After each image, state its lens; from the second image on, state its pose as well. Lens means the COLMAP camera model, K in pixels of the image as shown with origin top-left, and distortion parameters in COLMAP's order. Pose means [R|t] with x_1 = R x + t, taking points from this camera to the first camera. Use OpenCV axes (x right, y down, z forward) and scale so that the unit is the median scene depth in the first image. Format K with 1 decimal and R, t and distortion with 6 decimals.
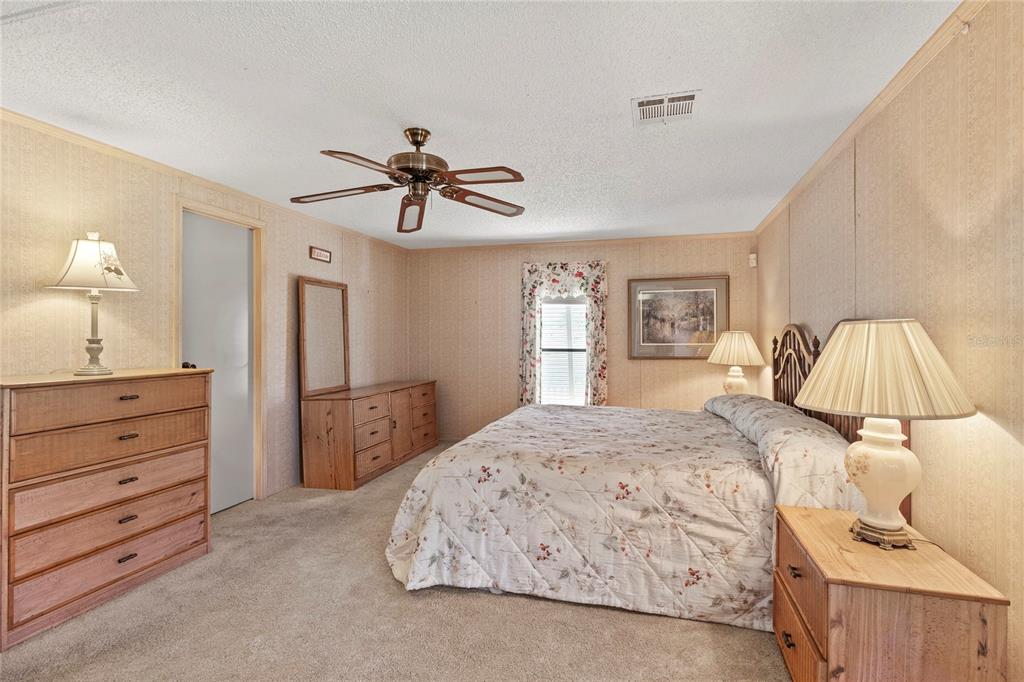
lens RADIAL K [[482.5, 0, 513.2], [0, 482.5, 335.6], [0, 0, 1]] dist [0.000288, 0.000187]
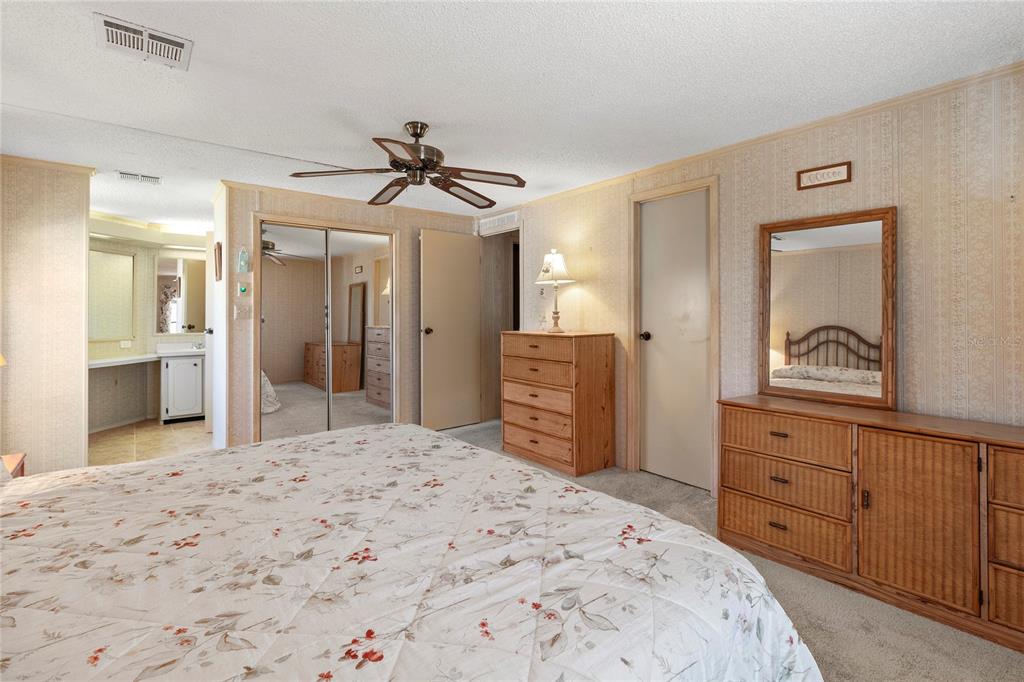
lens RADIAL K [[471.0, 0, 512.8], [0, 471.0, 307.6], [0, 0, 1]] dist [-0.000261, 0.000002]
pose [[-0.564514, -0.005117, -0.825407, 0.370209], [0.005359, 0.999937, -0.009864, 0.005830], [0.825406, -0.009992, -0.564451, 1.154203]]
